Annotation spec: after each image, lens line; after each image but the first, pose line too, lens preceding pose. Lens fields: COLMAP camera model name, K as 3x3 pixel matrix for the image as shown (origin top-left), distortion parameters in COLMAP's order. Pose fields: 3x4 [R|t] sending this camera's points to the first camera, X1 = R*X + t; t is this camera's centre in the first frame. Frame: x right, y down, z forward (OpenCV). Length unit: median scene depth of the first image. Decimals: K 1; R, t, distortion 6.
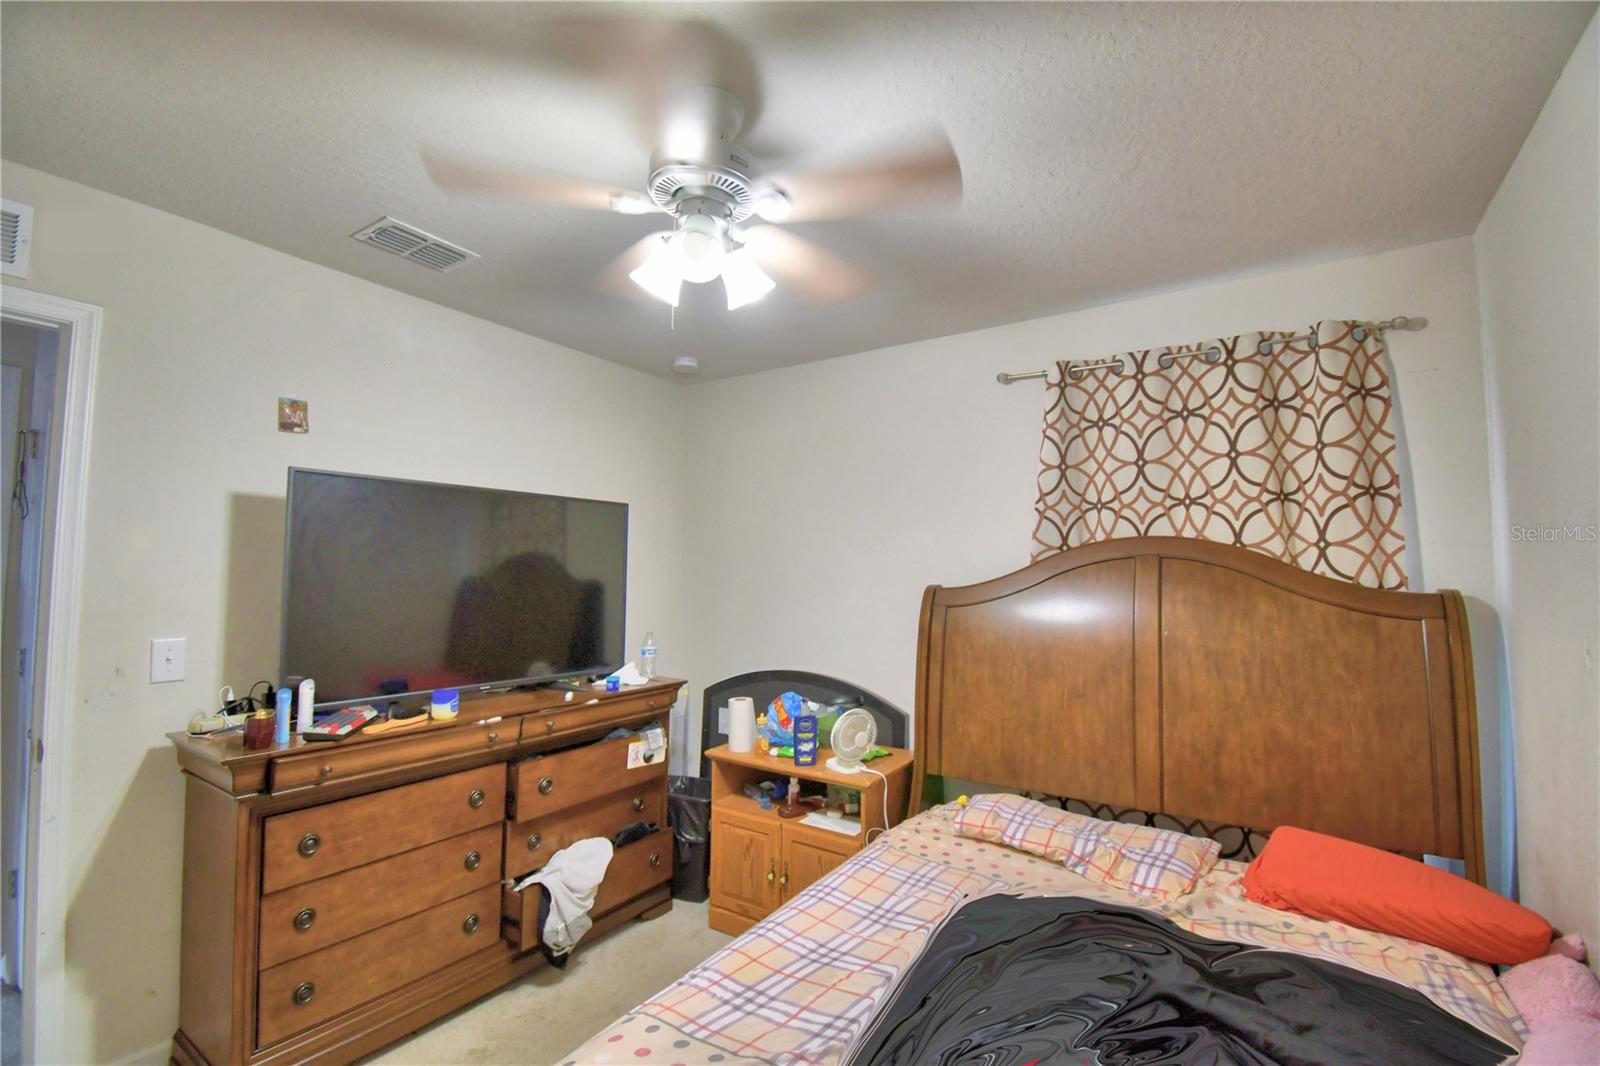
lens RADIAL K [[701.1, 0, 797.9], [0, 701.1, 528.0], [0, 0, 1]] dist [0.019823, -0.026338]
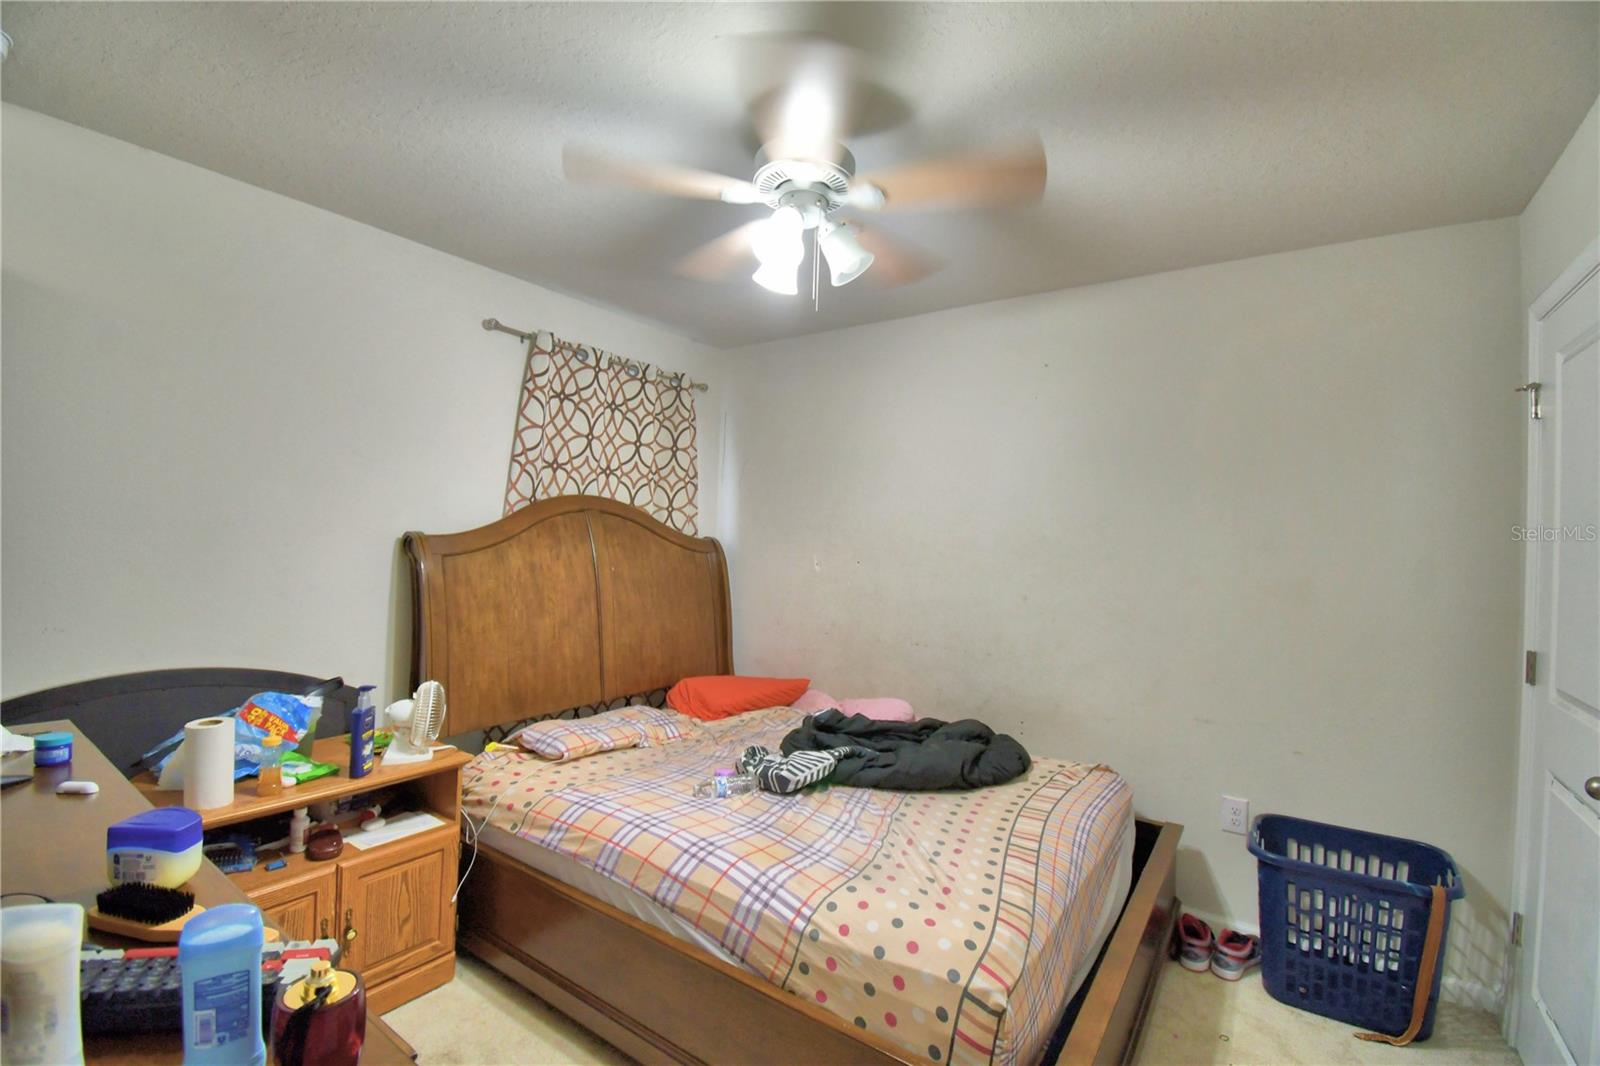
lens RADIAL K [[701.1, 0, 797.9], [0, 701.1, 528.0], [0, 0, 1]] dist [0.019823, -0.026338]
pose [[0.016989, 0.003191, 0.999851, -0.799472], [-0.099315, 0.995055, -0.001488, 0.036614], [-0.994911, -0.099275, 0.017222, 0.609282]]
